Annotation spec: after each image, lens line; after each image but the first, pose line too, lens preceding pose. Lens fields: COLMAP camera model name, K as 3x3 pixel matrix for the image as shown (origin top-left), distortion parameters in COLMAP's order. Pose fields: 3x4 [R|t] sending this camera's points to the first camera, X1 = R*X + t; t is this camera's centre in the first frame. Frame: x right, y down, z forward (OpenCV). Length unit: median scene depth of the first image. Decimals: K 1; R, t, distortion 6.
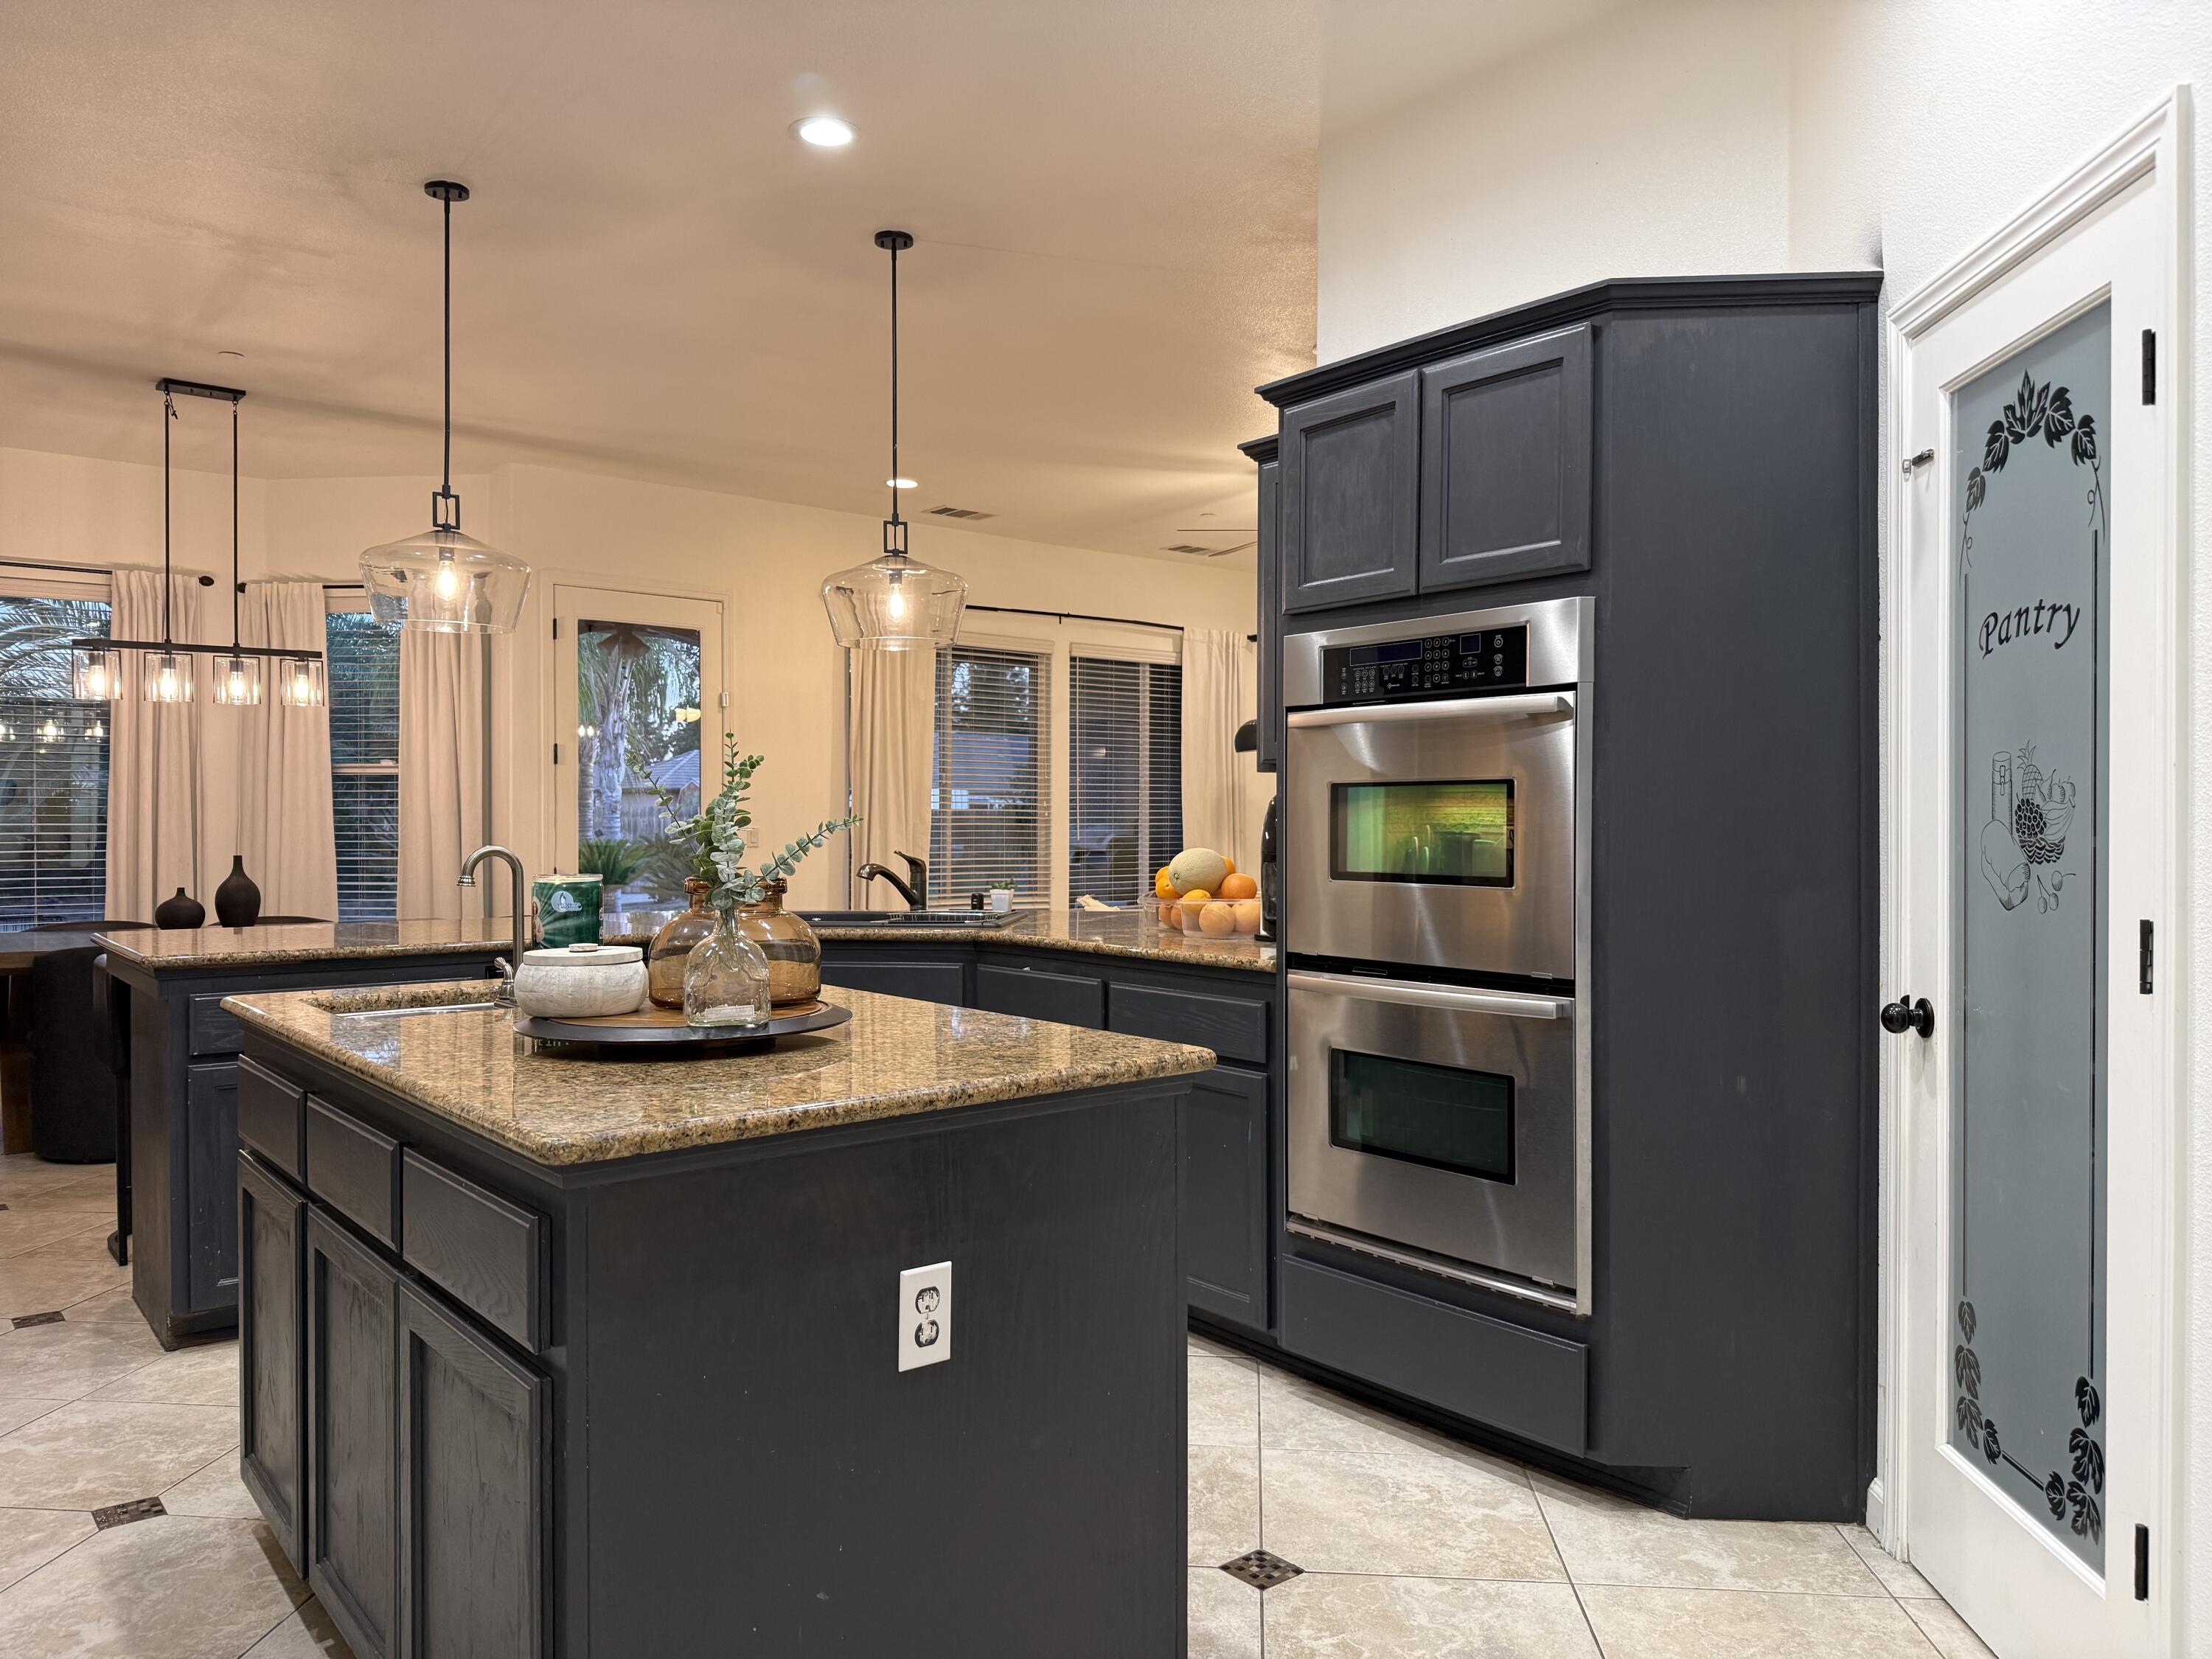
lens RADIAL K [[1562.3, 0, 1108.4], [0, 1562.3, 827.7], [0, 0, 1]] dist [0.037708, -0.030120]
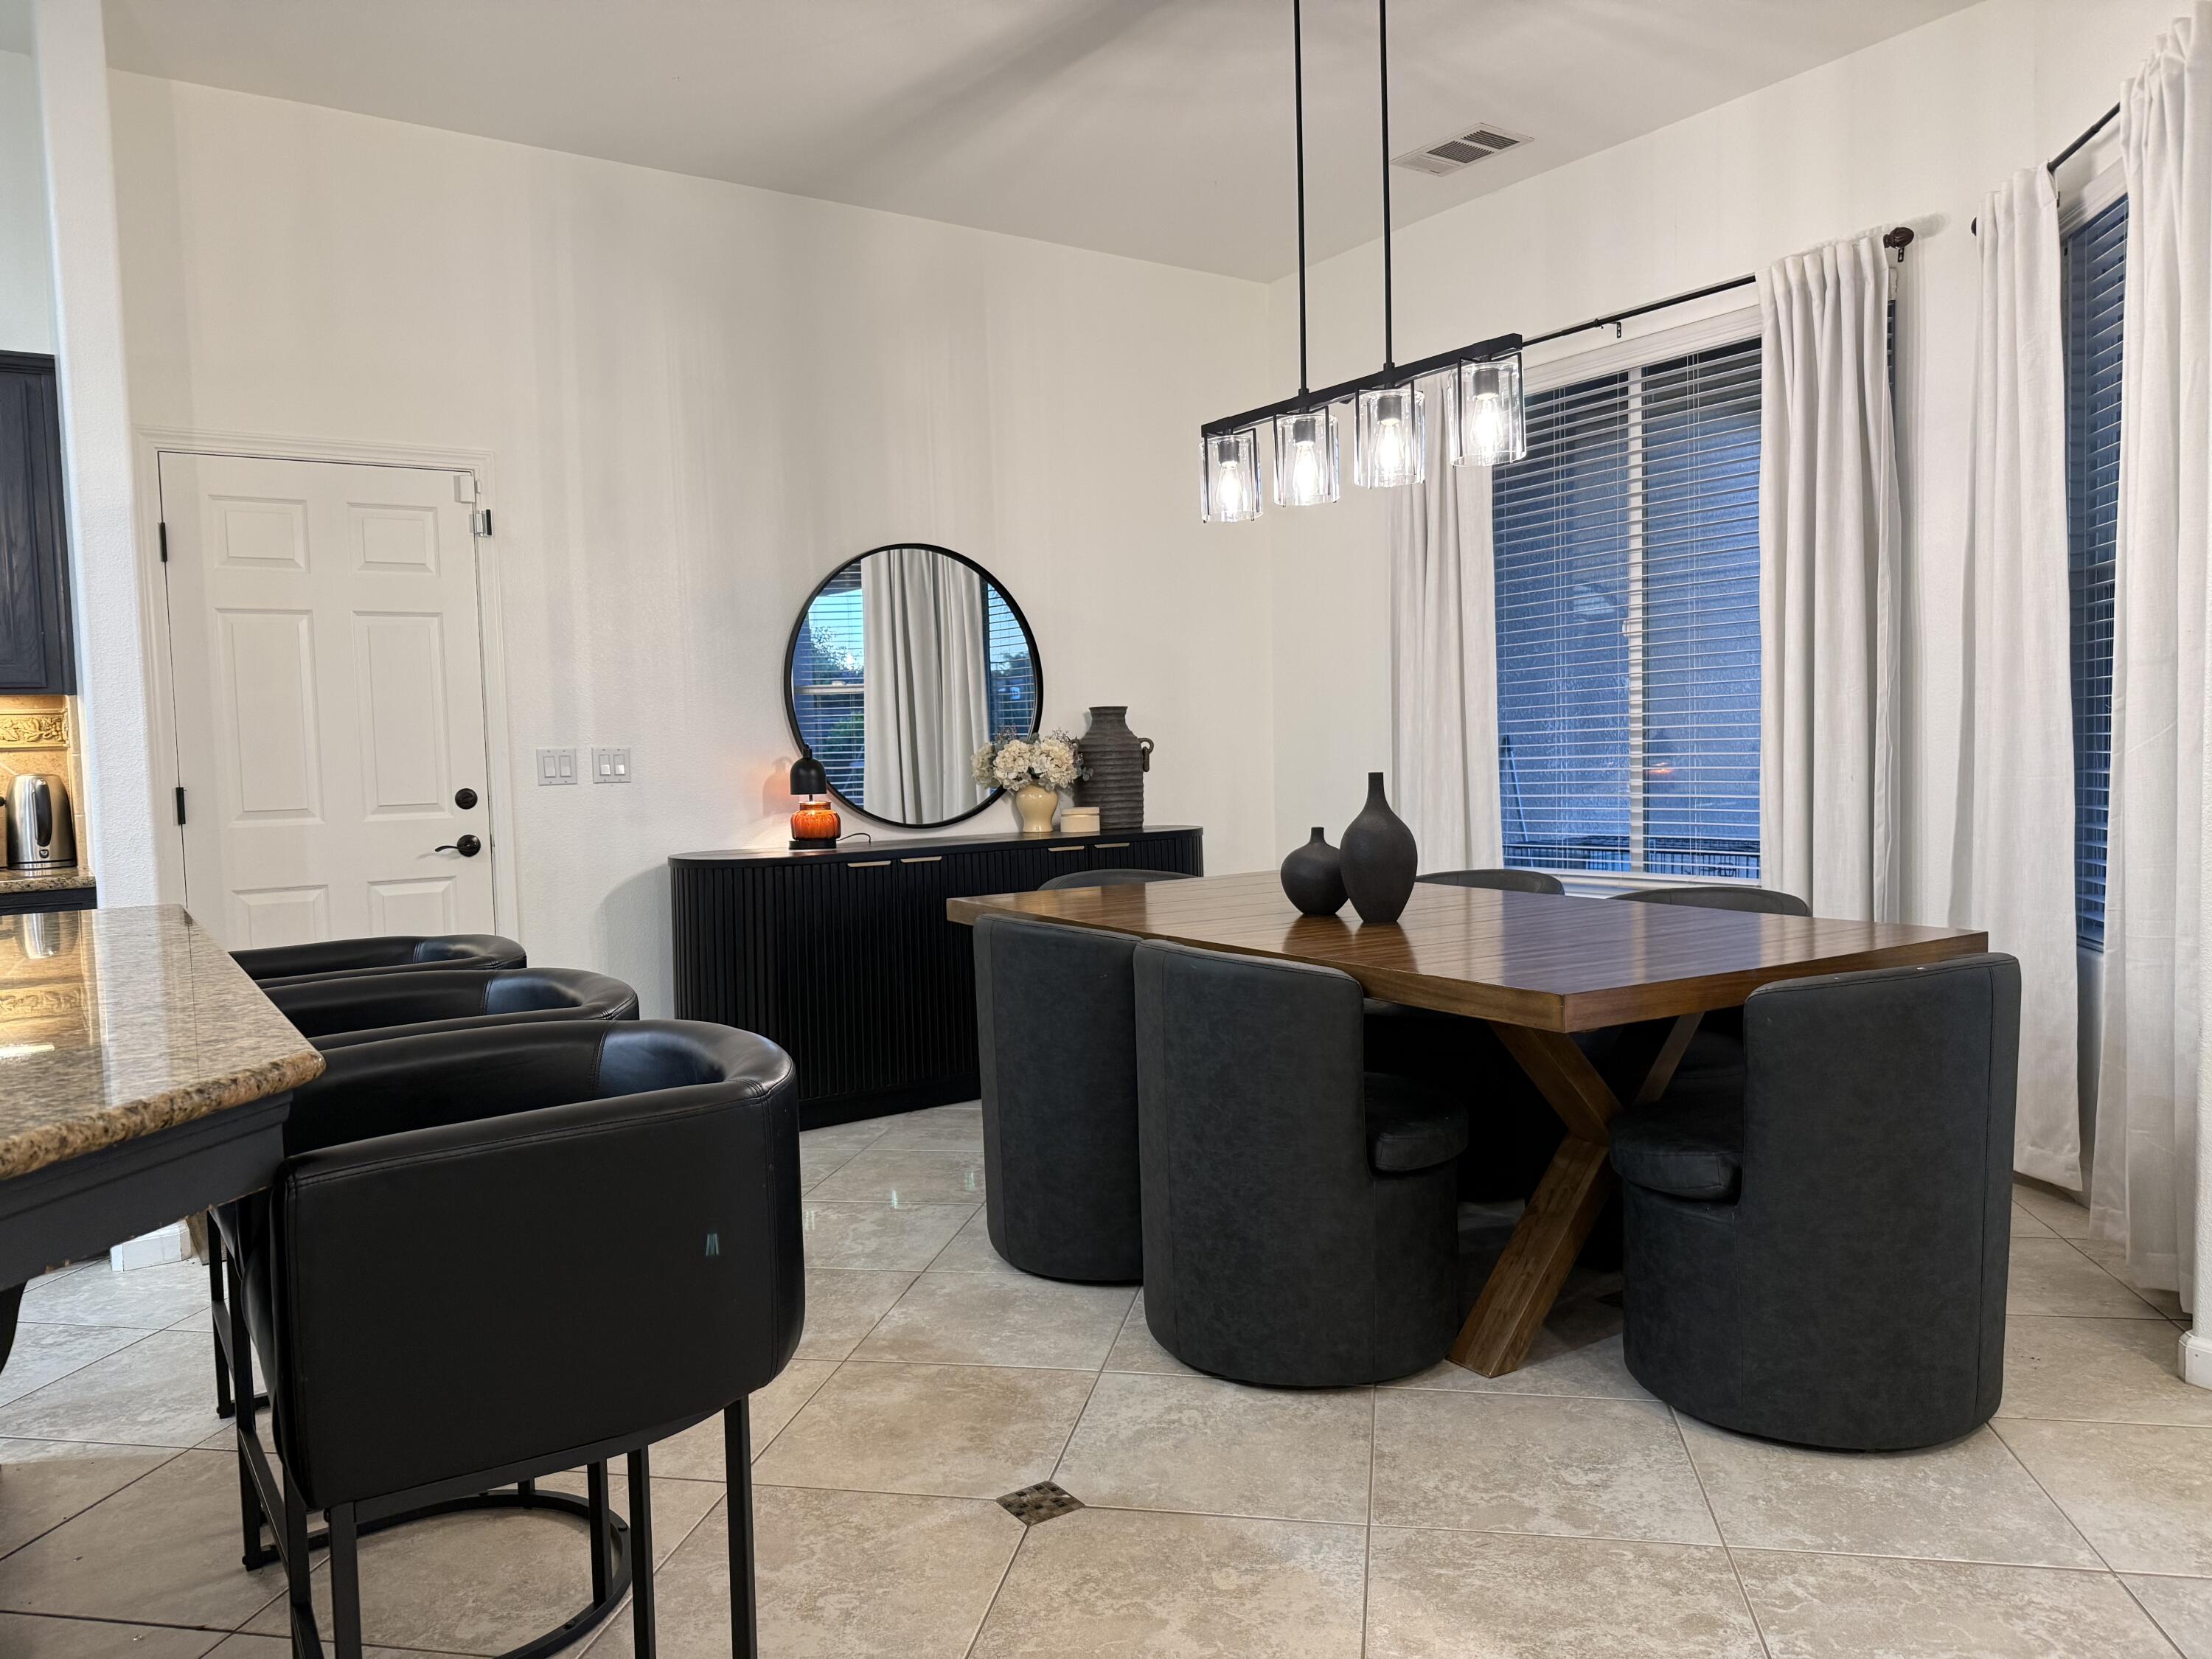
lens RADIAL K [[1562.3, 0, 1095.2], [0, 1562.3, 829.2], [0, 0, 1]] dist [0.037708, -0.030120]
pose [[-0.104467, 0.057116, -0.992887, -0.020015], [0.026794, 0.998149, 0.054599, 0.005597], [0.994167, -0.020899, -0.105804, 0.995072]]
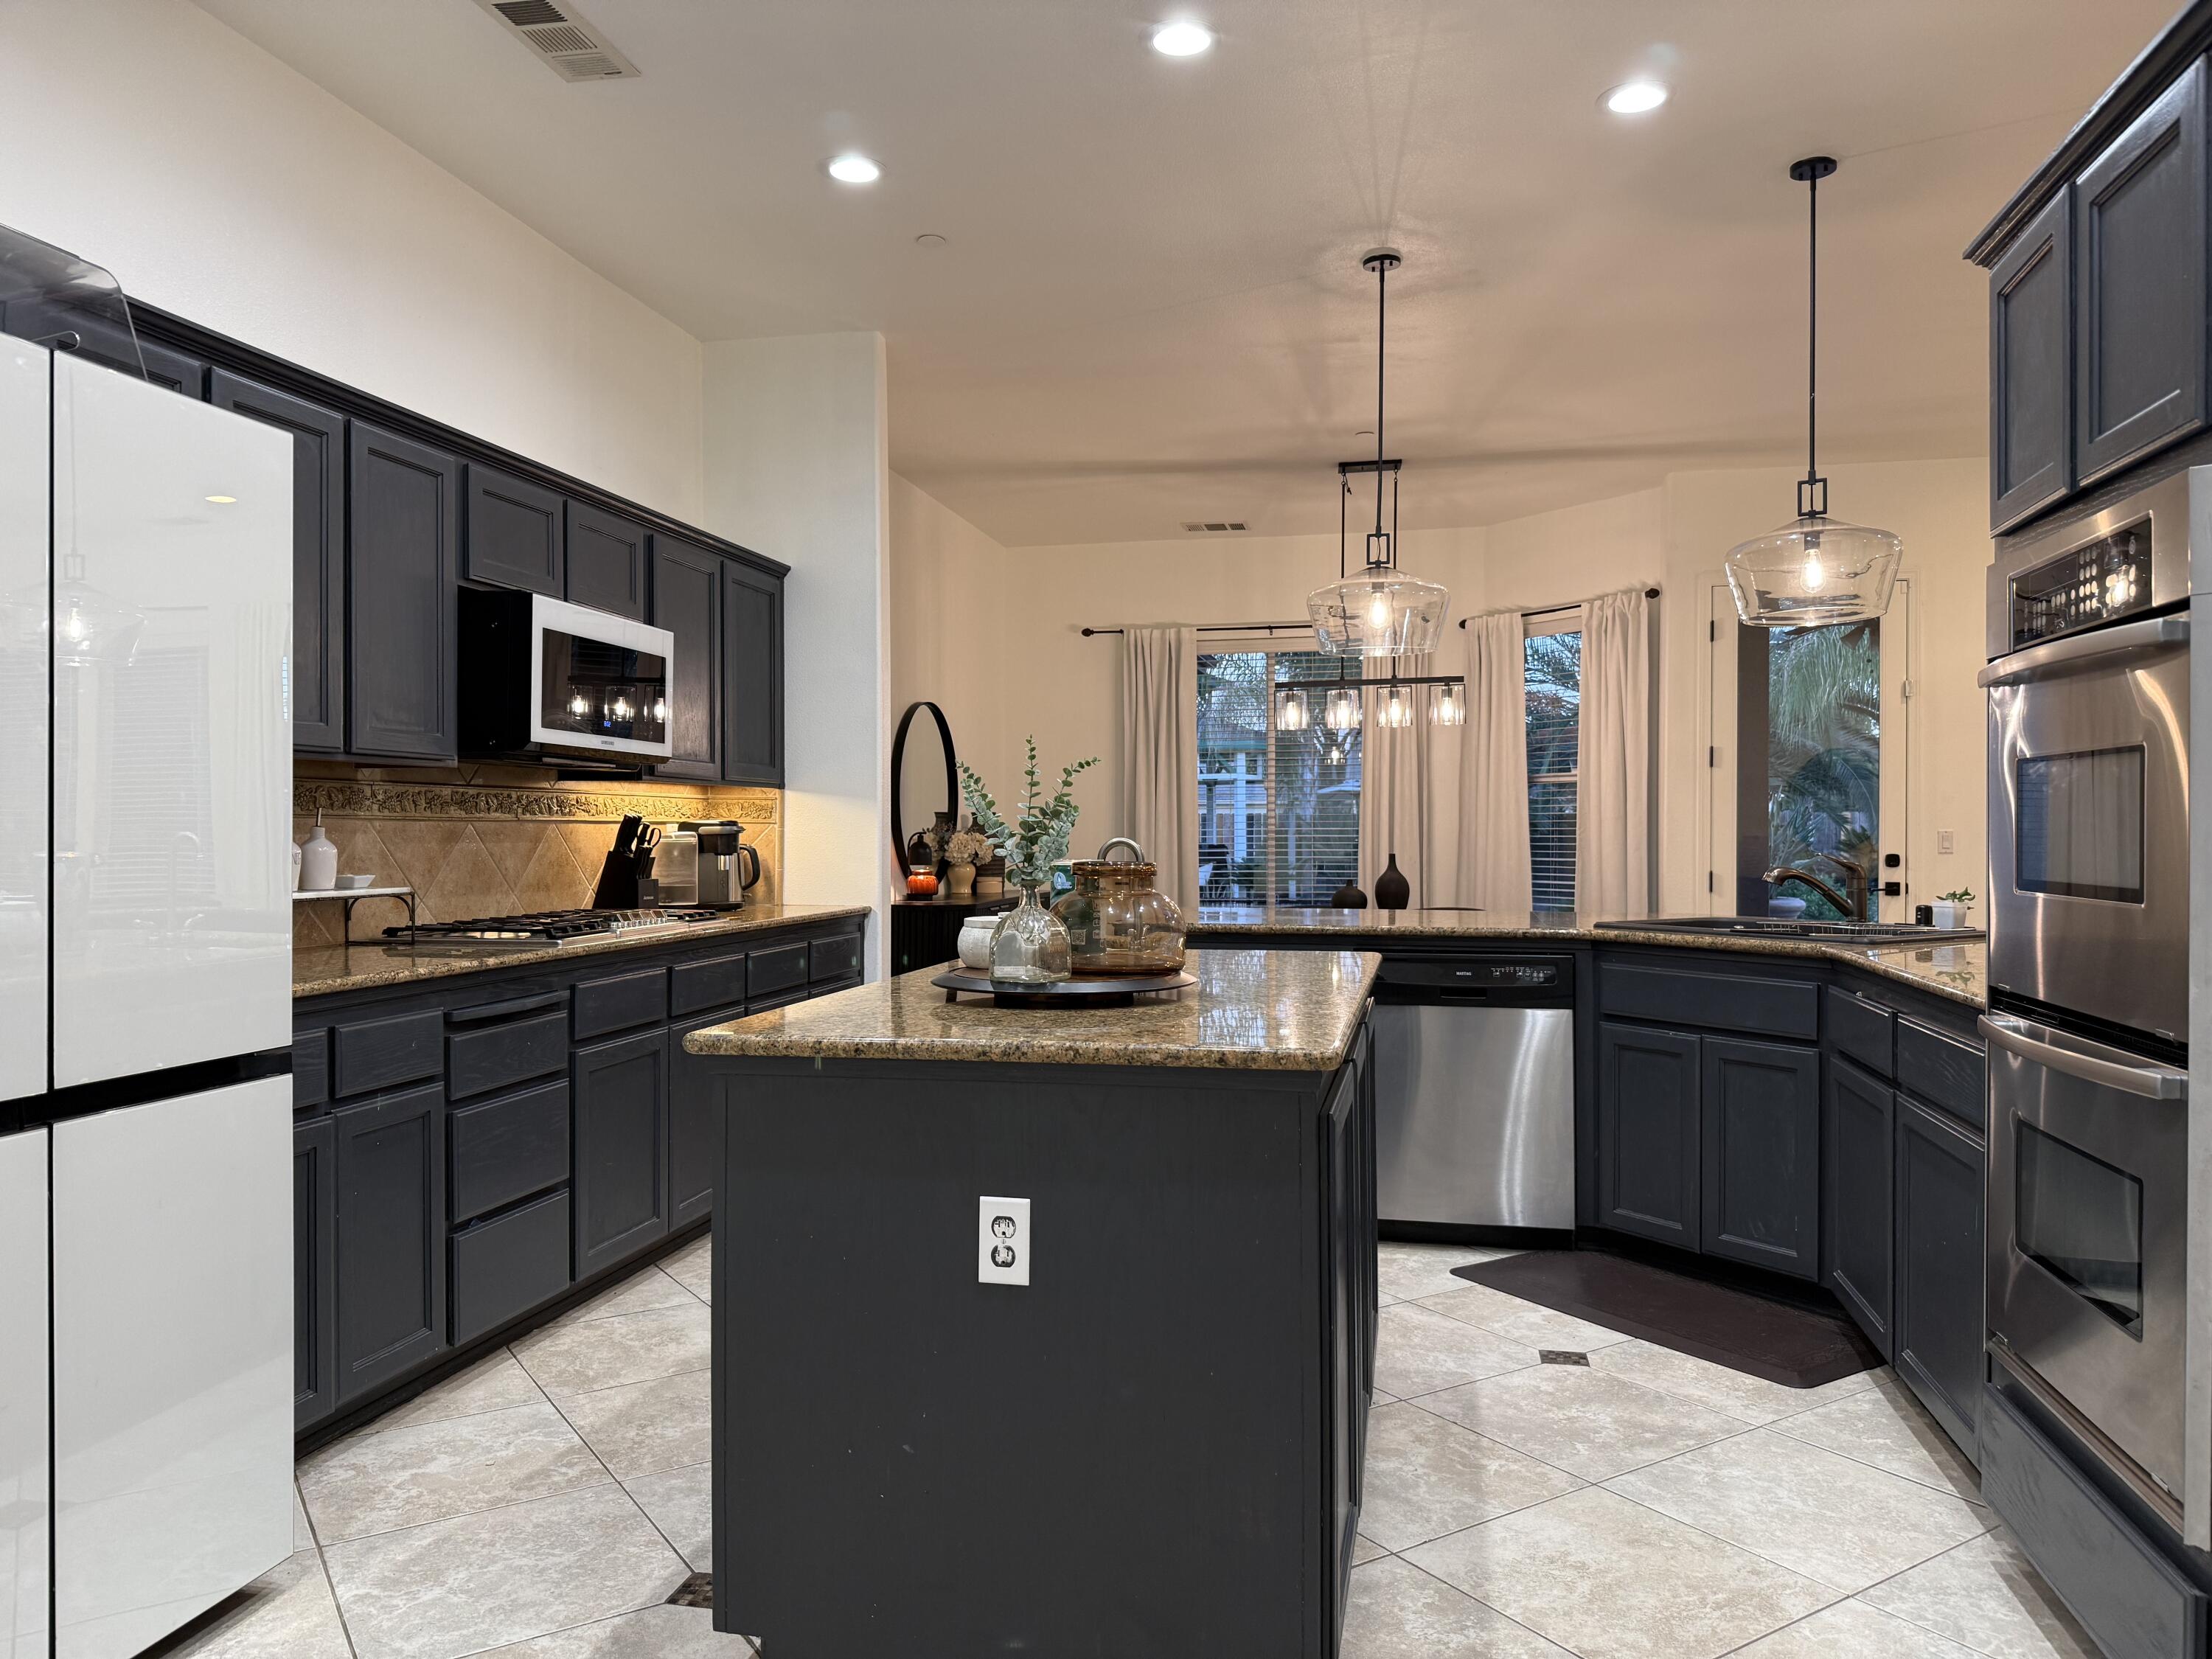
lens RADIAL K [[1562.3, 0, 1098.9], [0, 1562.3, 850.1], [0, 0, 1]] dist [0.037708, -0.030120]
pose [[0.616054, 0.007139, -0.787672, 0.247176], [-0.000309, 0.999961, 0.008821, 0.004381], [0.787704, -0.005190, 0.616032, 0.104007]]
